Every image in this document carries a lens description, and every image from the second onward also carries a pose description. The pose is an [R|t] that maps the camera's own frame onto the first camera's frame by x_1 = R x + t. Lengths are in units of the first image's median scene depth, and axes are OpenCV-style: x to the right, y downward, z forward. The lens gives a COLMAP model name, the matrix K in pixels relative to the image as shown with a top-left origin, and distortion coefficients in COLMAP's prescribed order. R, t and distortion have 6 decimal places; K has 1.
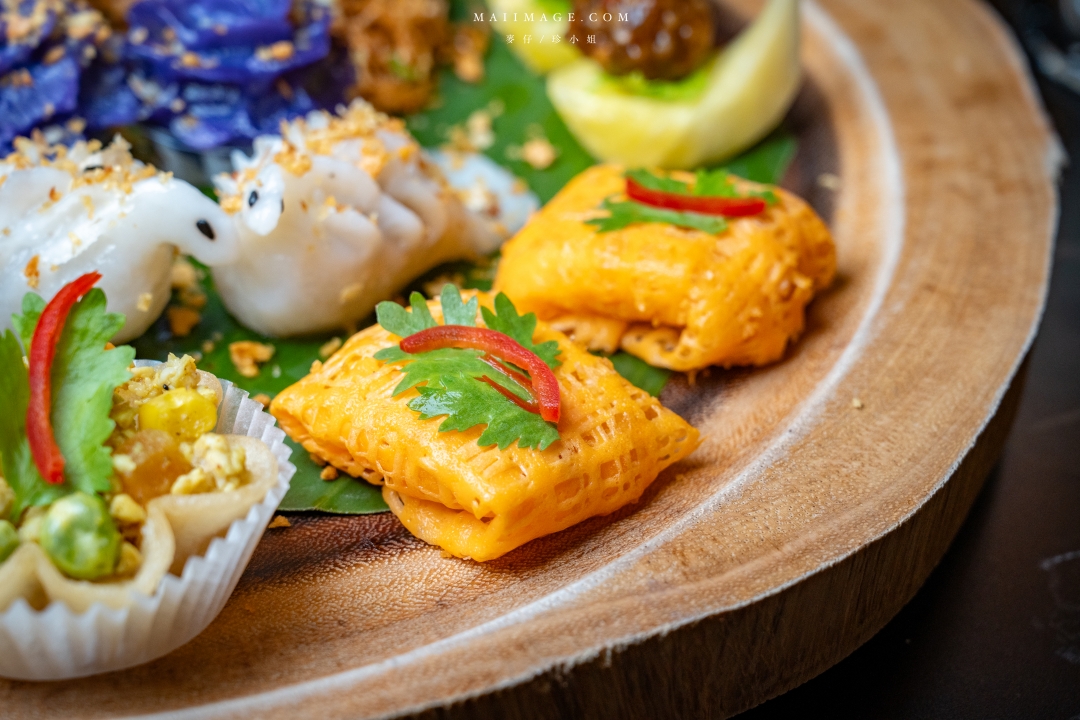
lens RADIAL K [[2074.3, 0, 540.7], [0, 2074.3, 362.0], [0, 0, 1]] dist [0.002179, 0.000000]
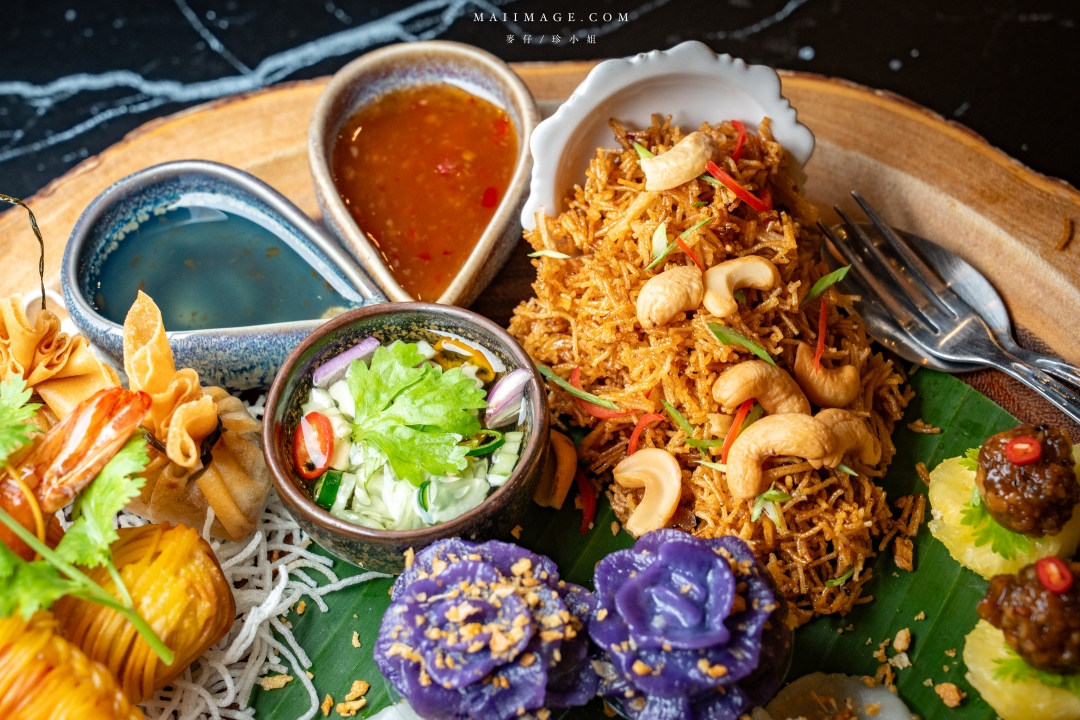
lens RADIAL K [[2074.3, 0, 526.5], [0, 2074.3, 365.0], [0, 0, 1]] dist [0.002179, 0.000000]
pose [[0.960335, 0.108995, -0.256666, 0.057769], [-0.028429, 0.953918, 0.298719, -0.726286], [0.277397, -0.279573, 0.919179, -0.057129]]
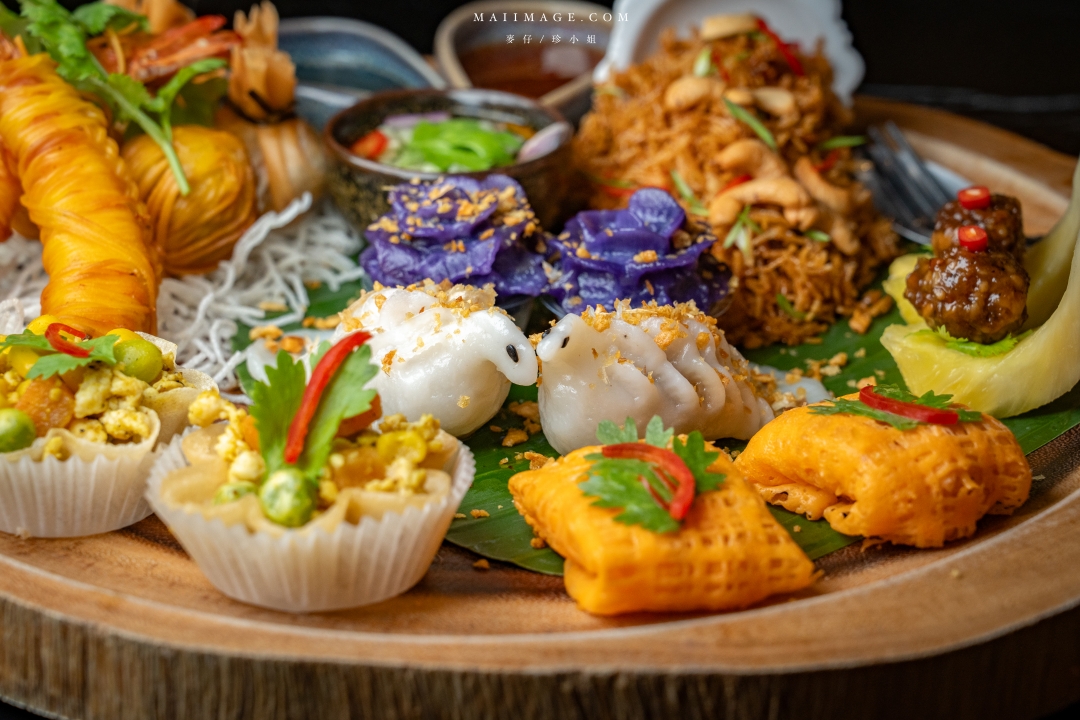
lens RADIAL K [[2074.3, 0, 536.9], [0, 2074.3, 388.6], [0, 0, 1]] dist [0.002179, 0.000000]
pose [[0.878038, 0.156699, -0.452212, 0.445414], [-0.245389, 0.958628, -0.144279, 0.142247], [0.410895, 0.237650, 0.880164, -0.143476]]
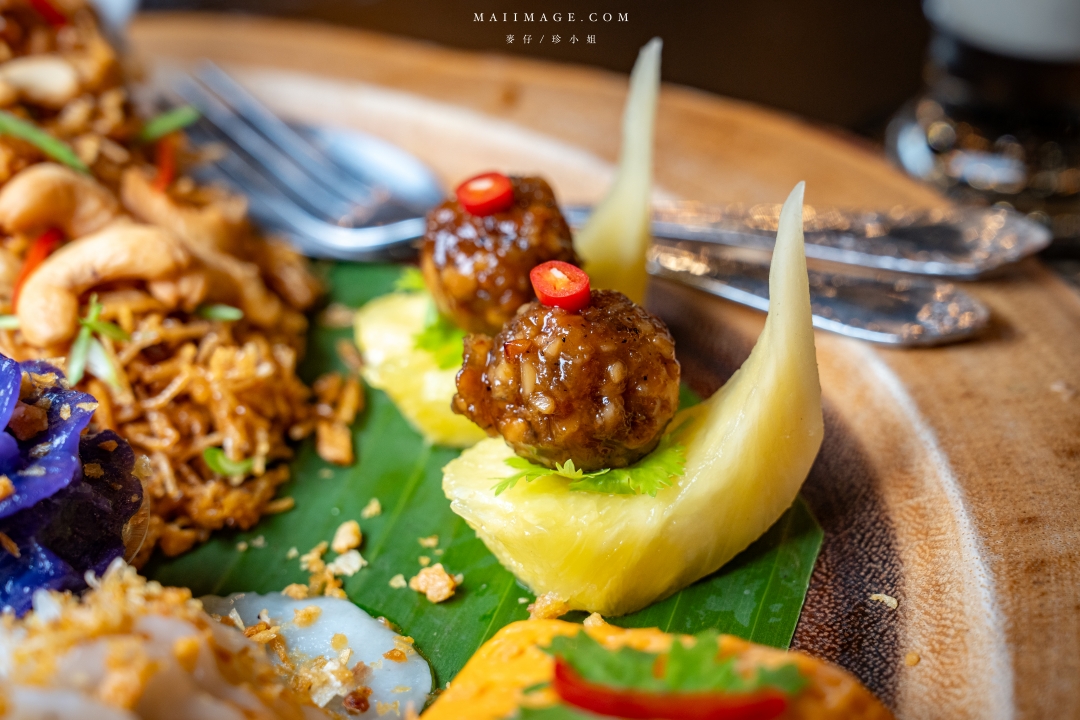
lens RADIAL K [[2074.3, 0, 537.3], [0, 2074.3, 402.7], [0, 0, 1]] dist [0.002179, 0.000000]
pose [[0.996222, -0.084924, -0.018131, 0.057708], [0.083214, 0.993294, -0.080267, -0.123327], [0.024826, 0.078455, 0.996609, 0.415720]]
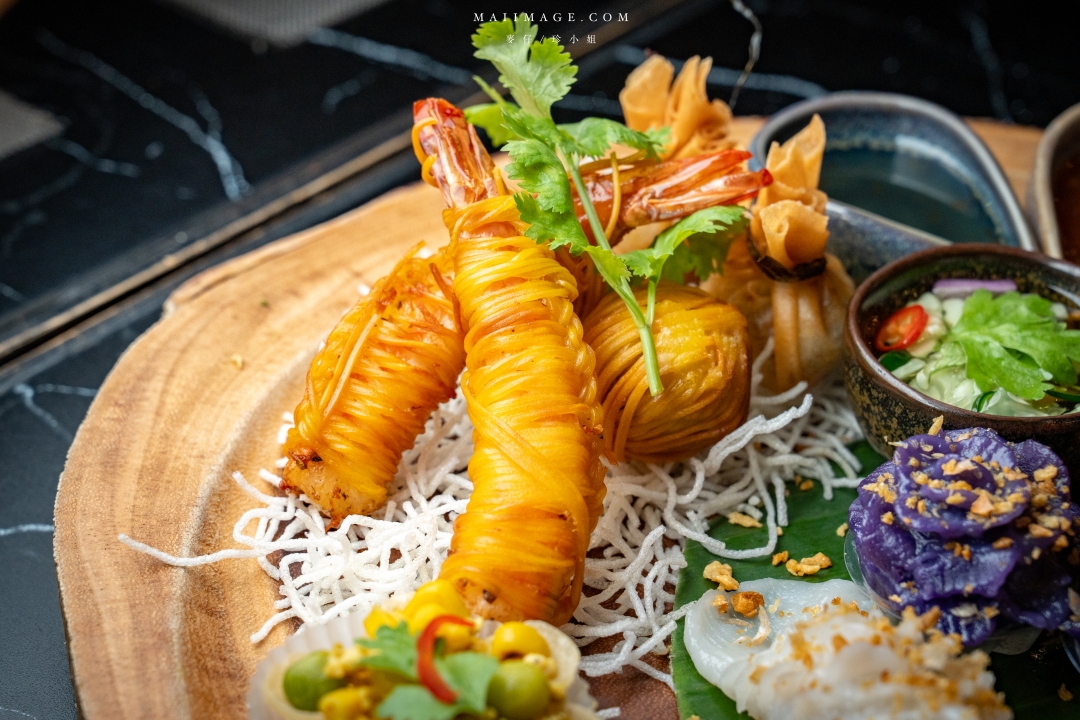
lens RADIAL K [[2074.3, 0, 535.0], [0, 2074.3, 397.8], [0, 0, 1]] dist [0.002179, 0.000000]
pose [[0.662105, 0.383006, -0.644146, 0.277102], [-0.417277, 0.902382, 0.107641, -0.248112], [0.622493, 0.197517, 0.757291, 0.051296]]
